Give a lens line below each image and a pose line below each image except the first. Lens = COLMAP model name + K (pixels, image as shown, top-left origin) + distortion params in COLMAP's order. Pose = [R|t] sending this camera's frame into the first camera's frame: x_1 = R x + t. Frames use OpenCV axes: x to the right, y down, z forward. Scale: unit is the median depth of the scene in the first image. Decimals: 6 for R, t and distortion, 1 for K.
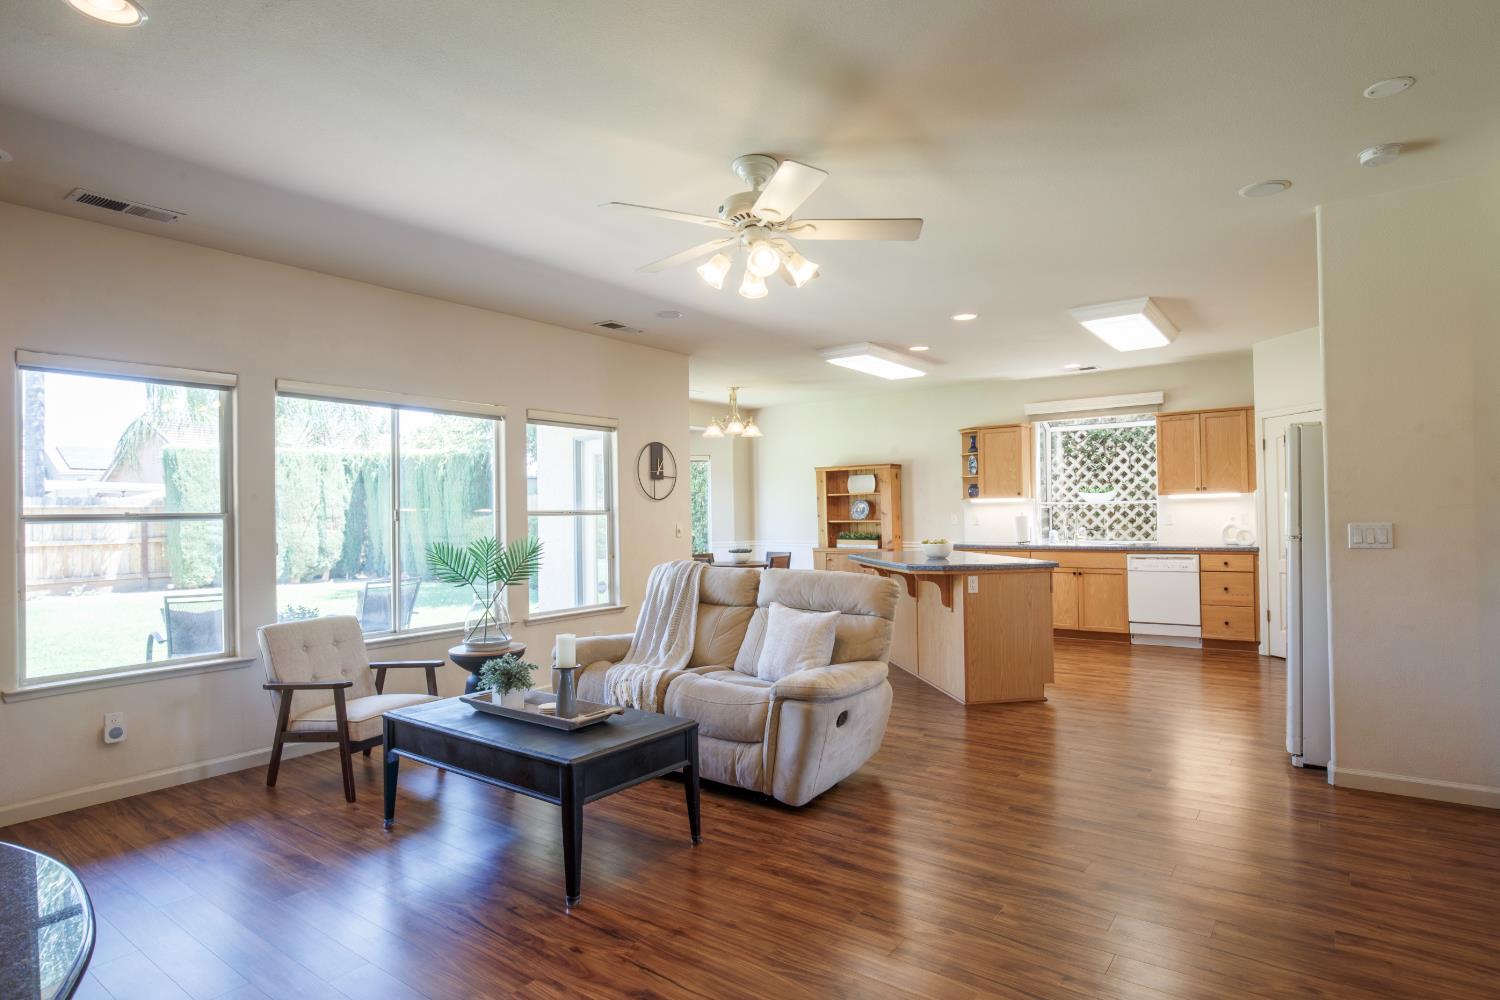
lens RADIAL K [[816.2, 0, 758.6], [0, 816.2, 504.7], [0, 0, 1]] dist [-0.019421, 0.000431]
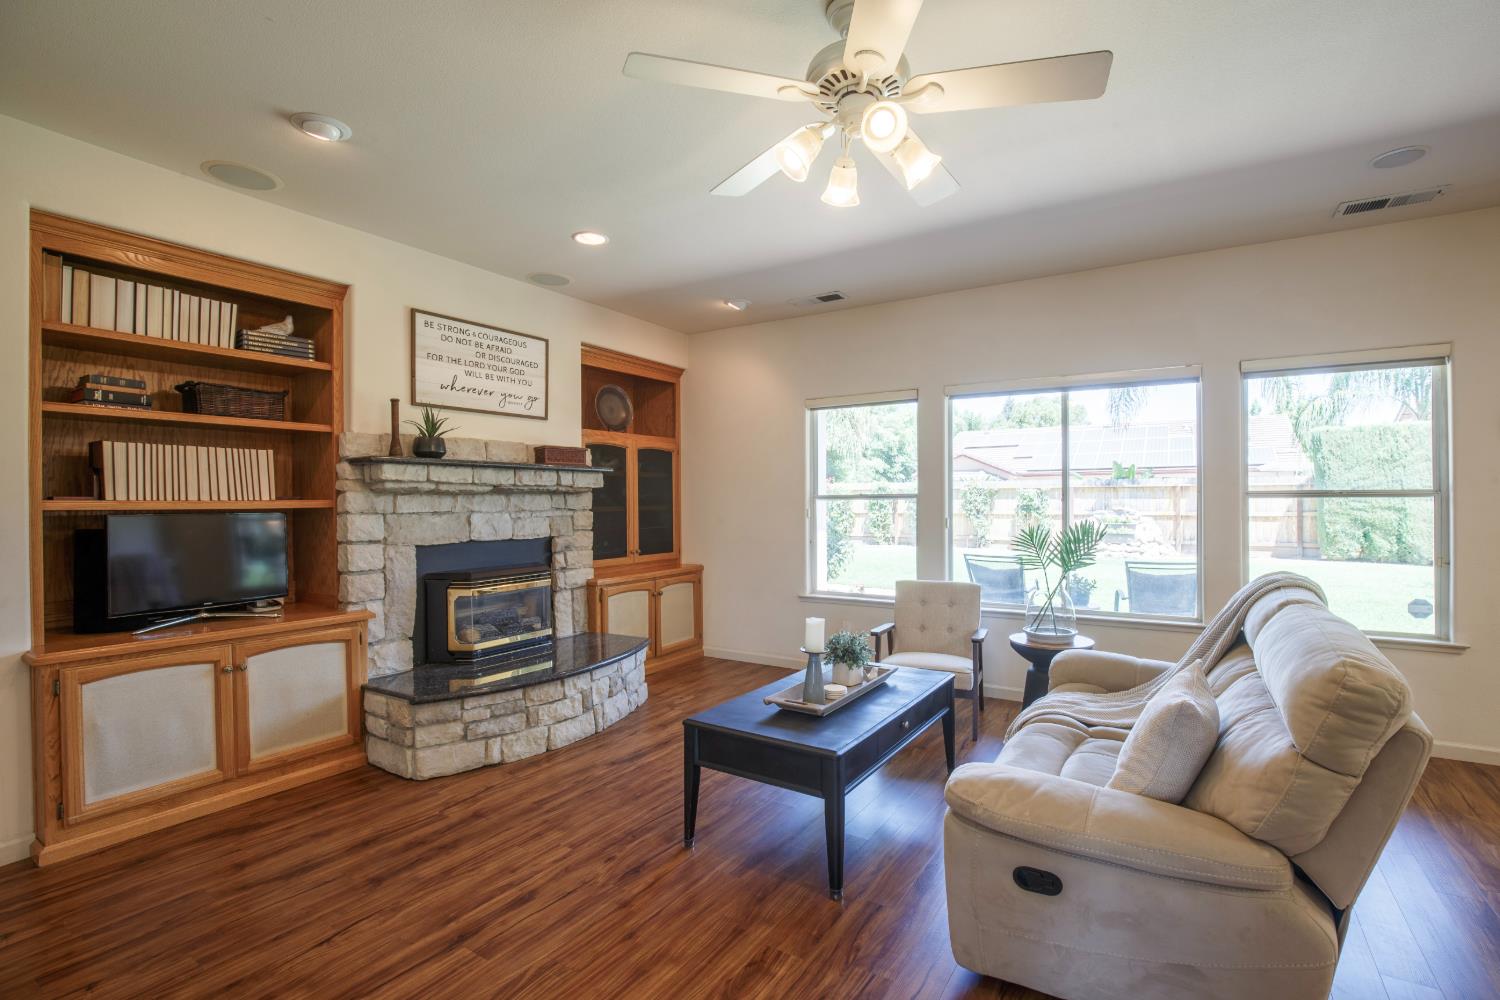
lens RADIAL K [[694.0, 0, 765.8], [0, 694.0, 506.2], [0, 0, 1]] dist [-0.025473, 0.001374]
pose [[0.053310, 0.023417, -0.998303, 0.147067], [0.015269, 0.999589, 0.024262, -0.000803], [0.998461, -0.016537, 0.052931, 0.215155]]
